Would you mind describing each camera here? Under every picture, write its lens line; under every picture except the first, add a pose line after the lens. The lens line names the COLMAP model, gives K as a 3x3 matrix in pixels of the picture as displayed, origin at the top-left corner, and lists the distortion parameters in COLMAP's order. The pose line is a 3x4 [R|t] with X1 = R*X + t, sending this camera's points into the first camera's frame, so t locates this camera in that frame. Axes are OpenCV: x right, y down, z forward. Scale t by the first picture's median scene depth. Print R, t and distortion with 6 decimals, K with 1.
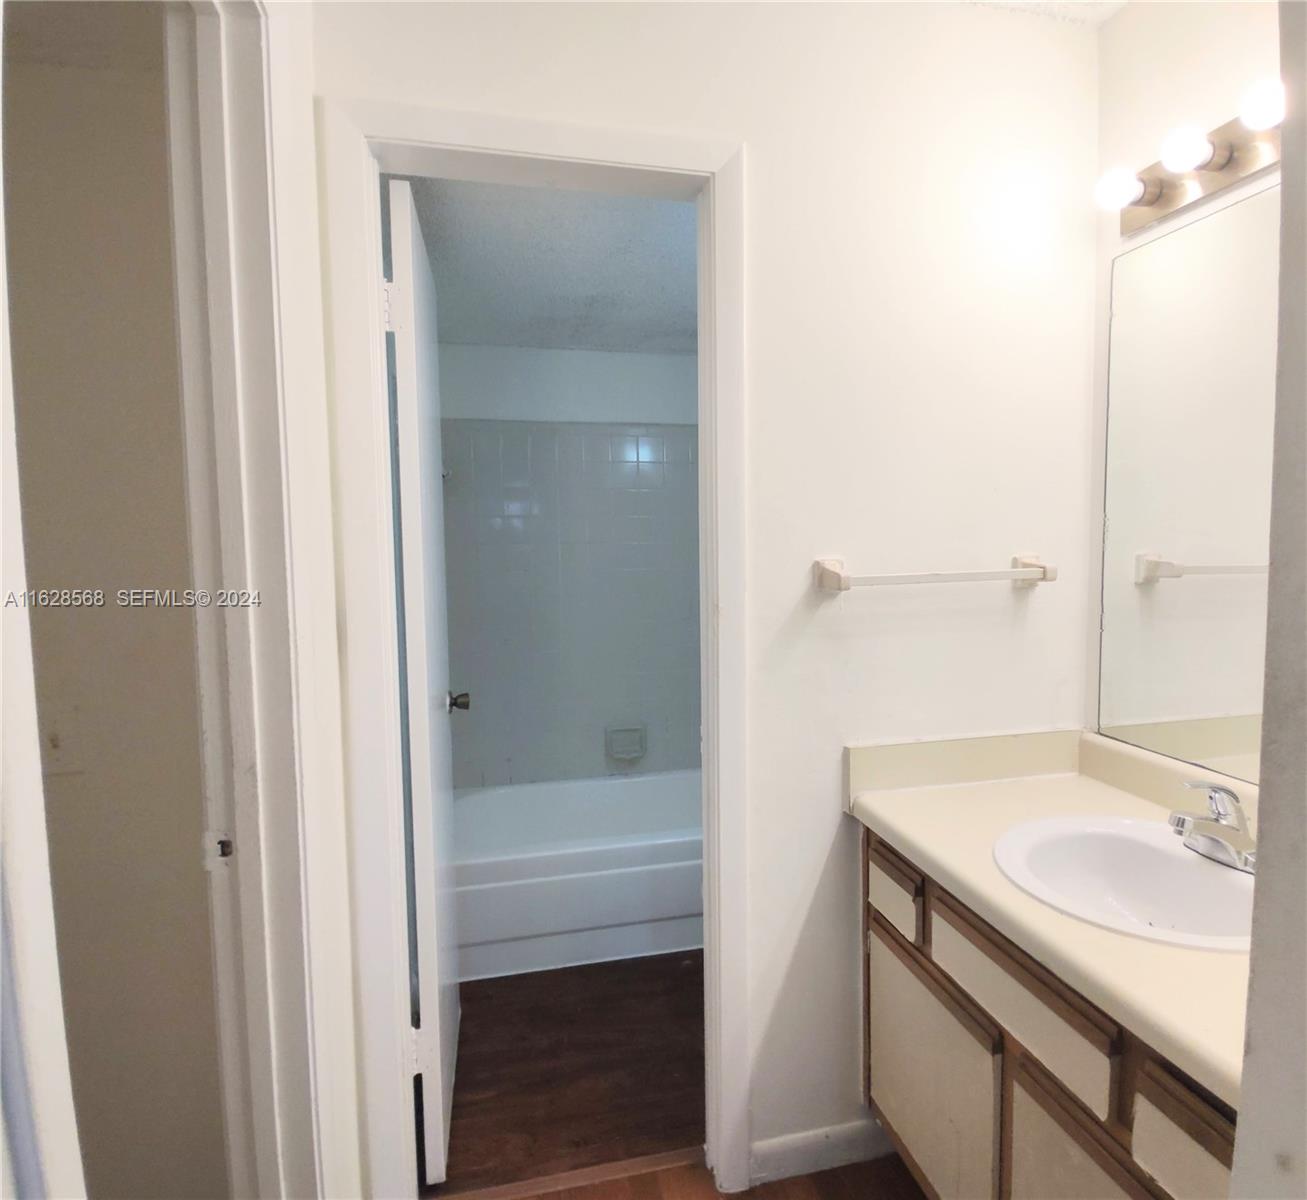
lens RADIAL K [[658.6, 0, 653.5], [0, 658.6, 600.0], [0, 0, 1]] dist [-0.000358, -0.012903]
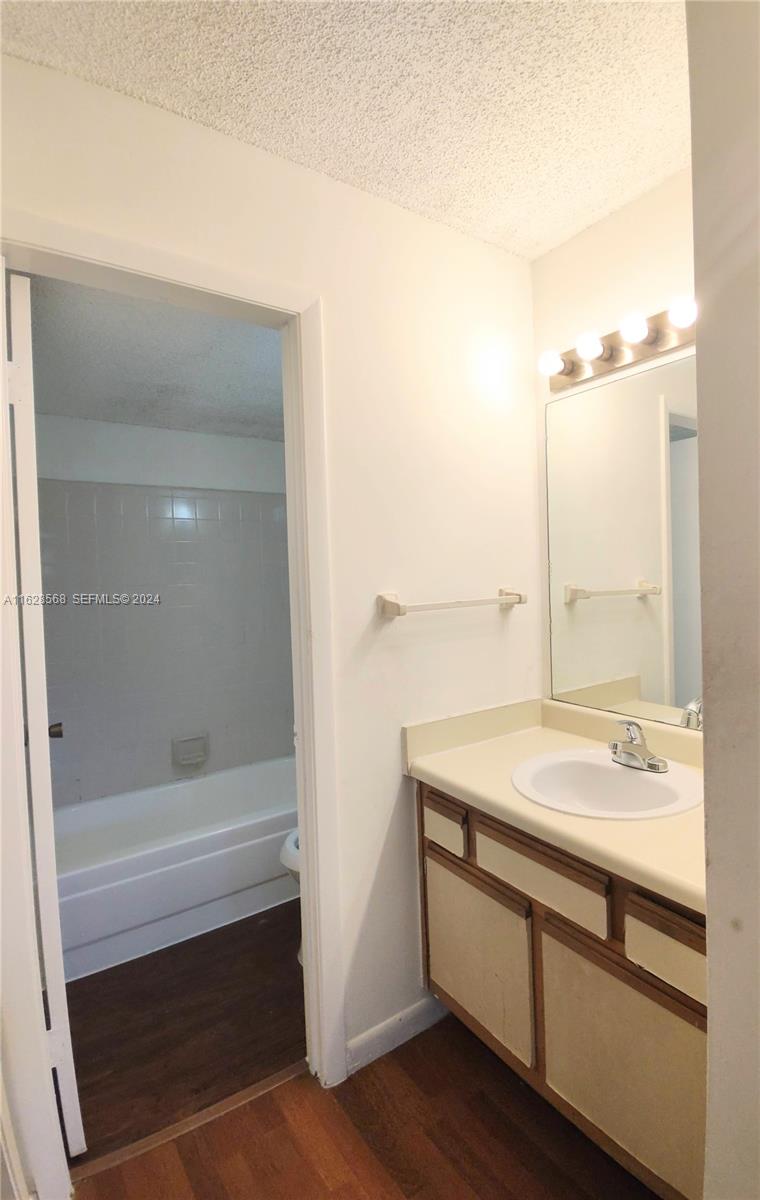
lens RADIAL K [[508.3, 0, 380.0], [0, 508.3, 600.0], [0, 0, 1]] dist [0.002850, -0.022975]
pose [[0.933888, -0.033032, 0.356036, -0.136036], [0.050893, 0.997866, -0.040915, -0.005019], [-0.353925, 0.056330, 0.933576, -0.007050]]
